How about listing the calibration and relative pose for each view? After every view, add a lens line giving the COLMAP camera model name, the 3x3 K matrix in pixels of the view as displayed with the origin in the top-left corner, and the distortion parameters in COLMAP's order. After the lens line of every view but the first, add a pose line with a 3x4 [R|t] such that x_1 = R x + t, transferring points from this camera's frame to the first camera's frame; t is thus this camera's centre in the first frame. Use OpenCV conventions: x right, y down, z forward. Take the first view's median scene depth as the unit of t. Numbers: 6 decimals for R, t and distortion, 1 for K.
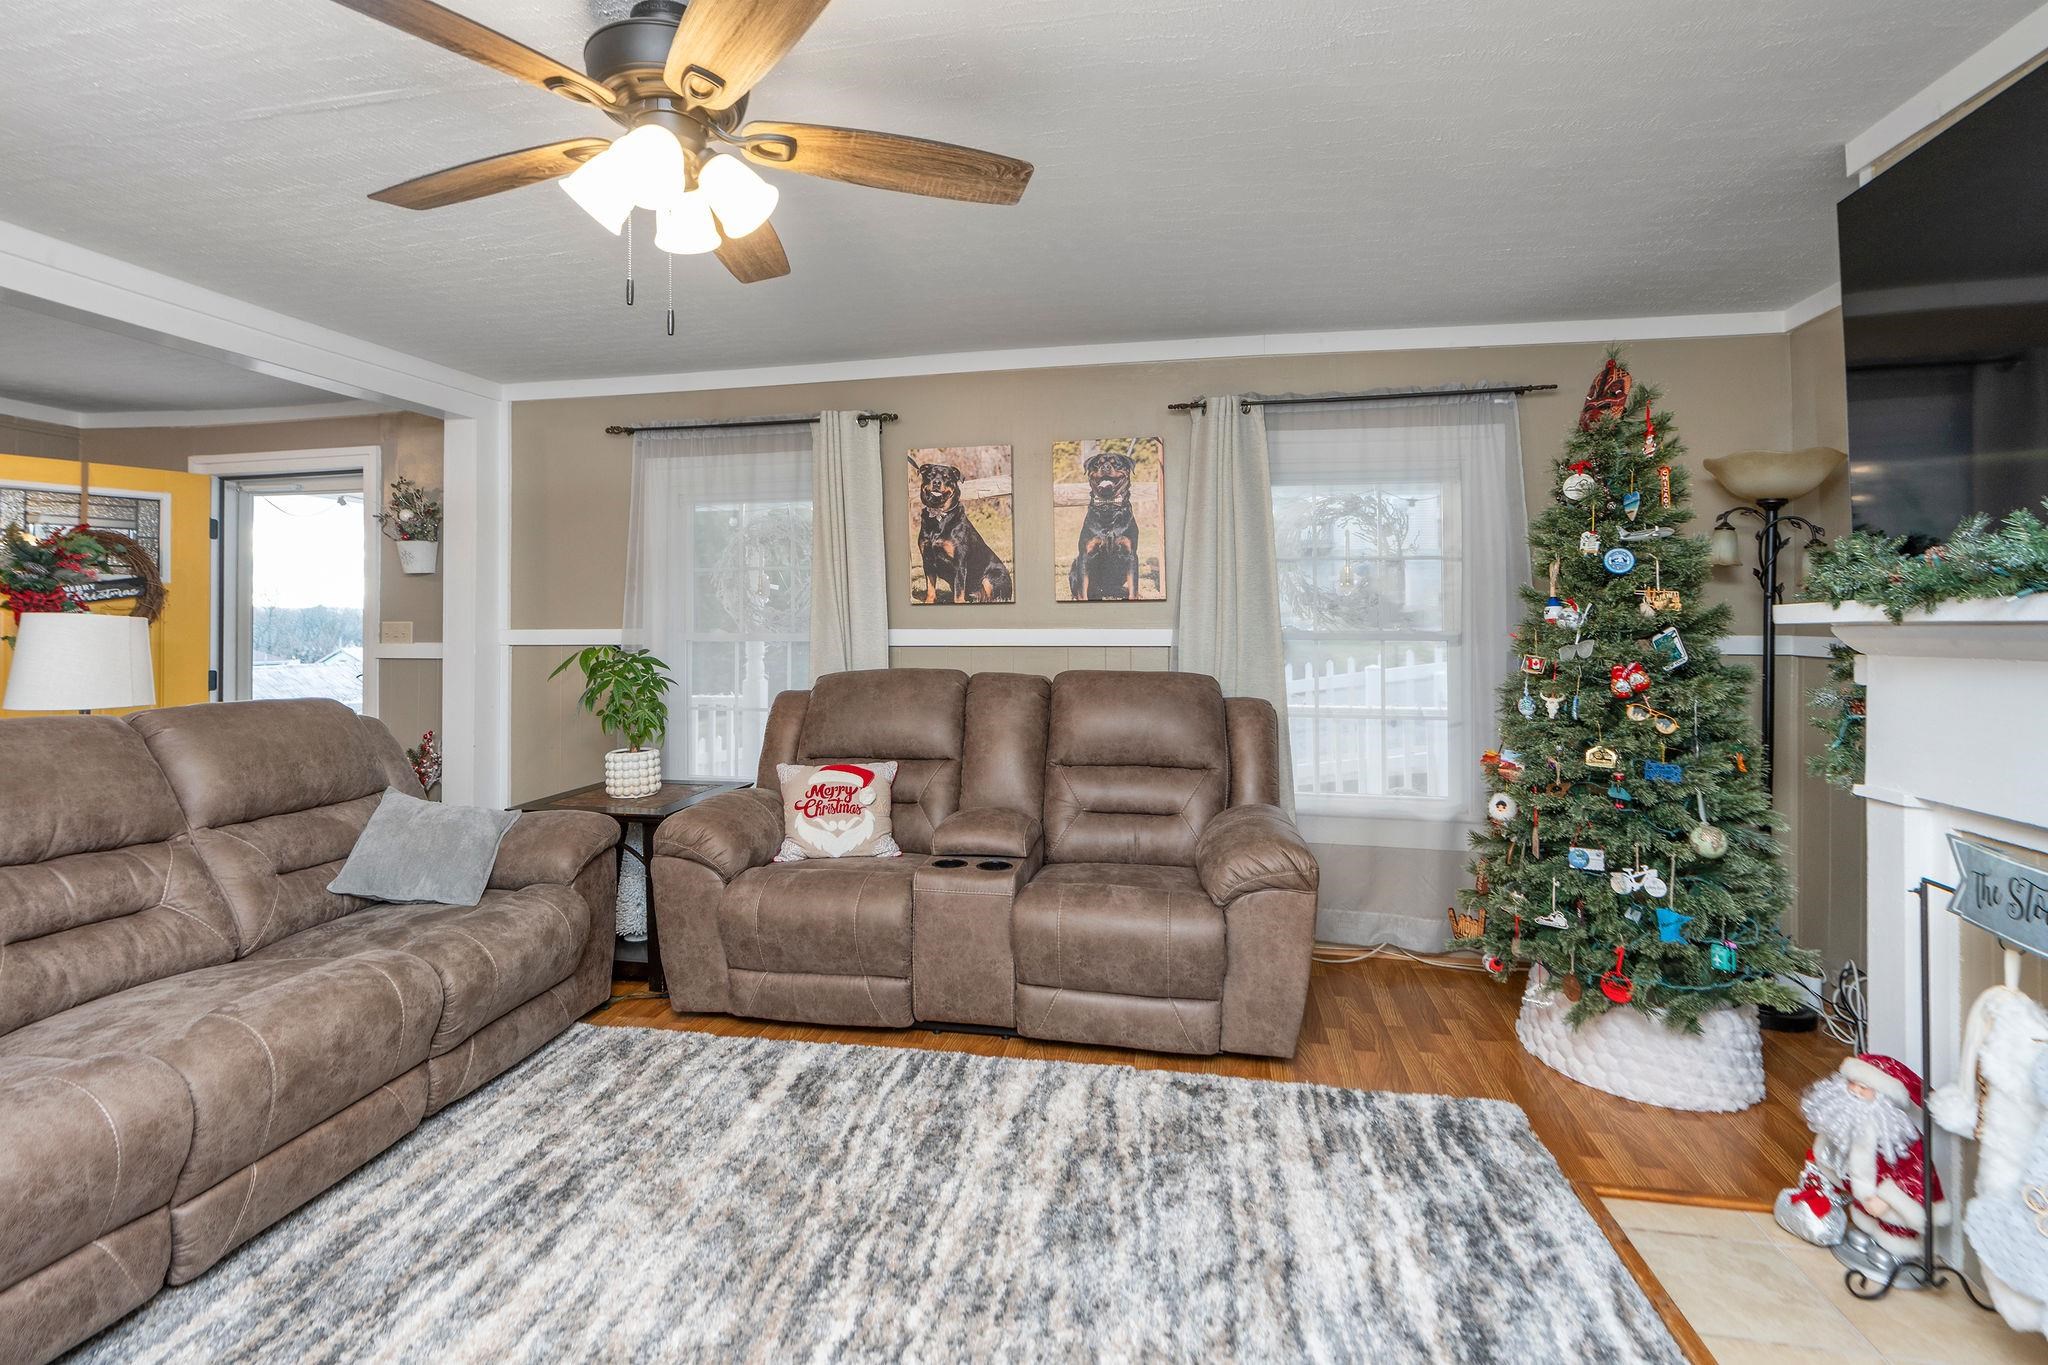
lens RADIAL K [[934.7, 0, 1022.6], [0, 934.7, 618.3], [0, 0, 1]] dist [-0.010770, 0.002760]
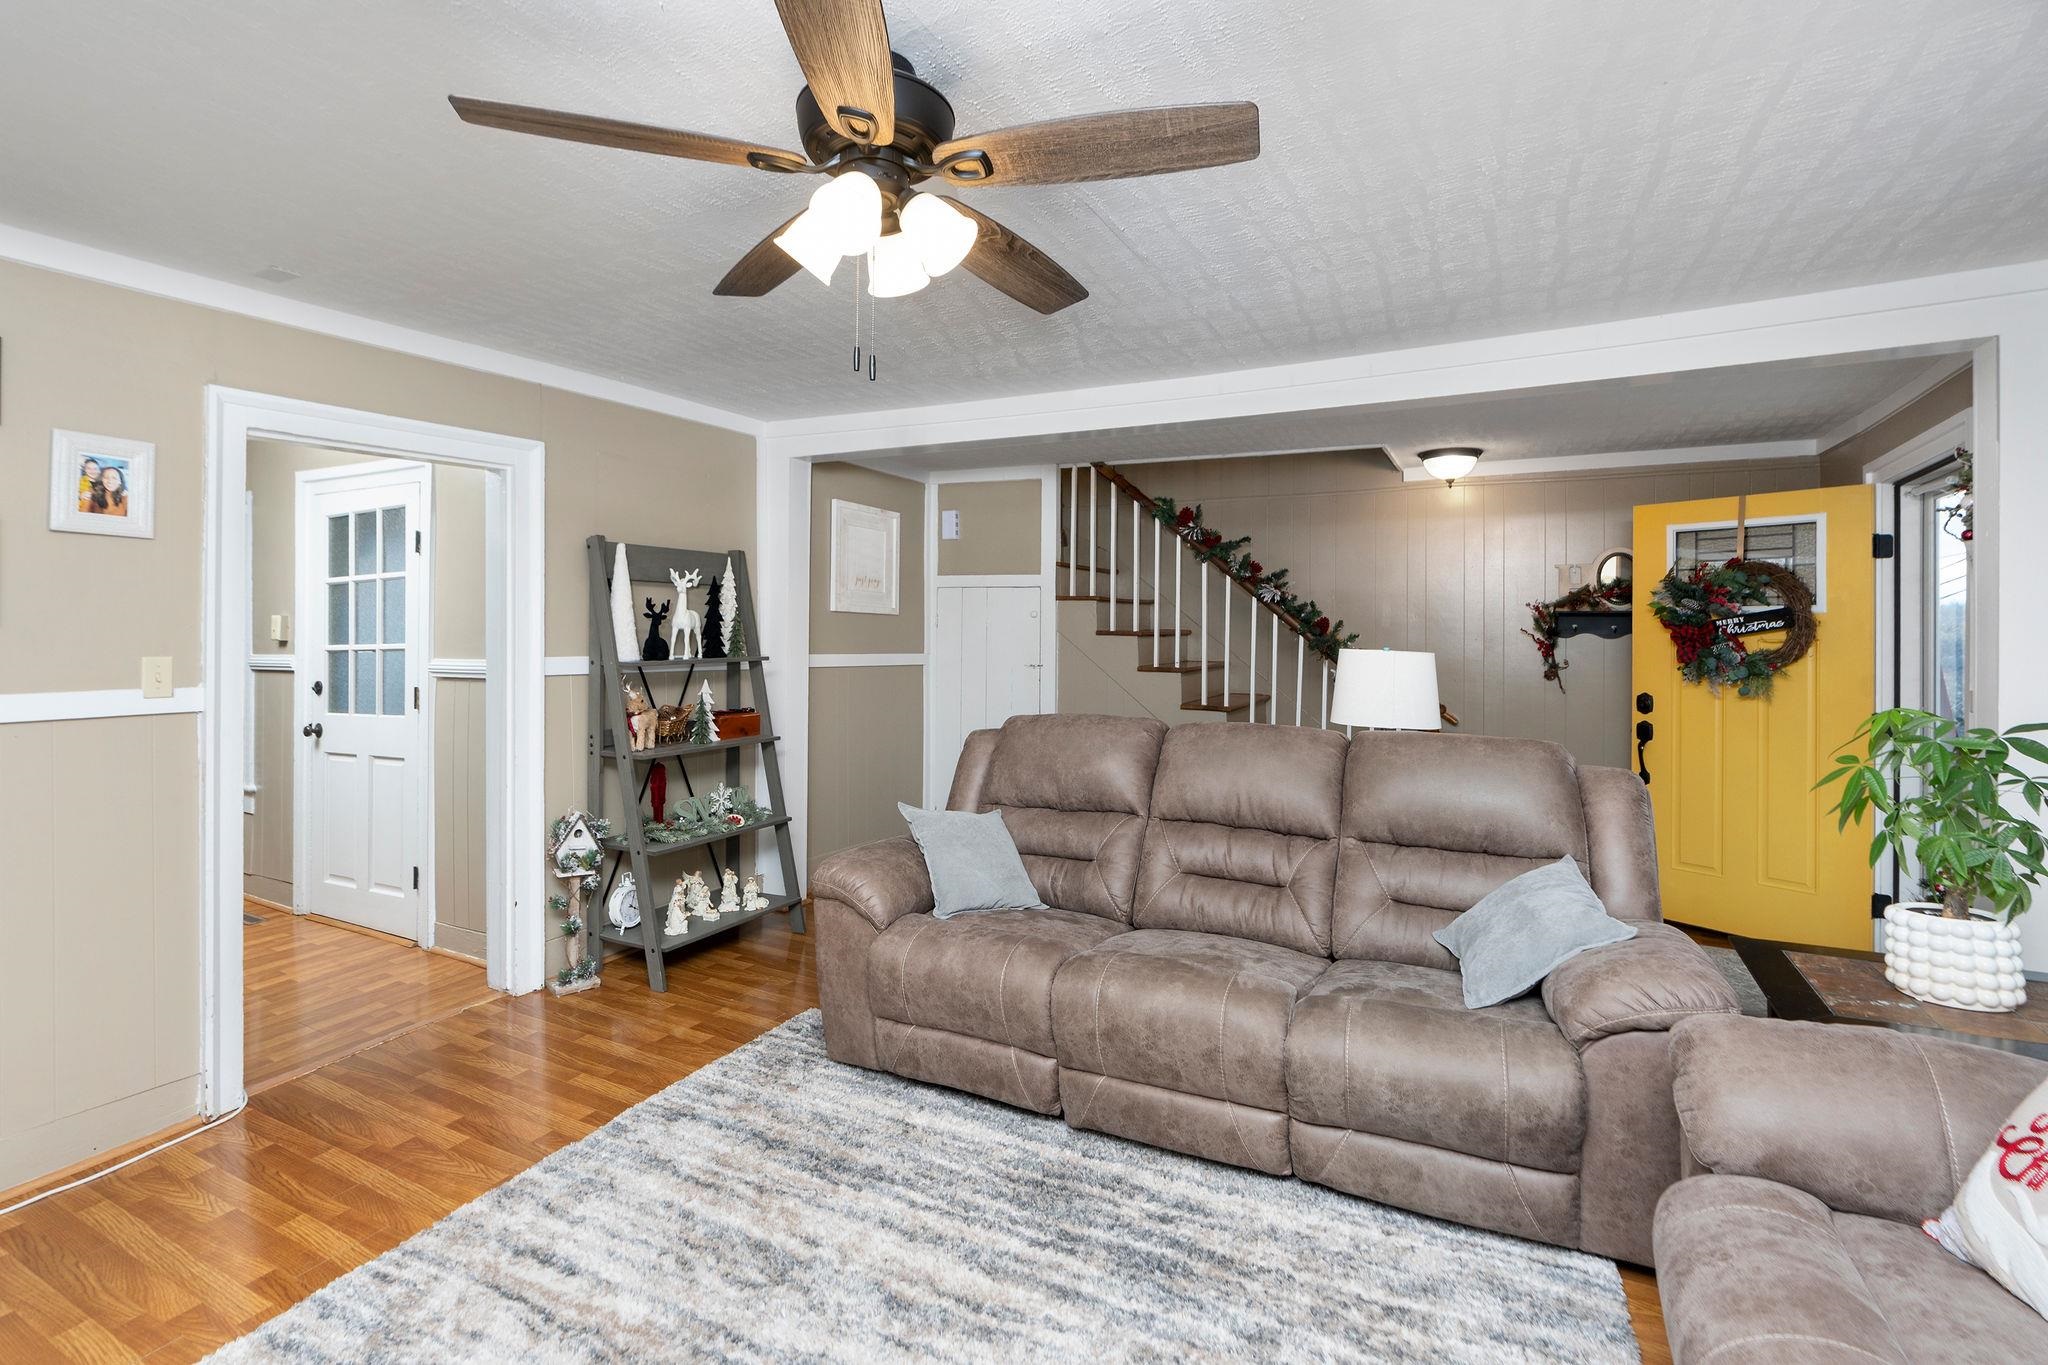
lens RADIAL K [[934.7, 0, 991.0], [0, 934.7, 642.5], [0, 0, 1]] dist [-0.010770, 0.002760]
pose [[-0.294430, -0.001555, -0.955672, 0.196309], [0.000124, 0.999999, -0.001666, -0.007734], [0.955673, -0.000609, -0.294430, 0.516965]]
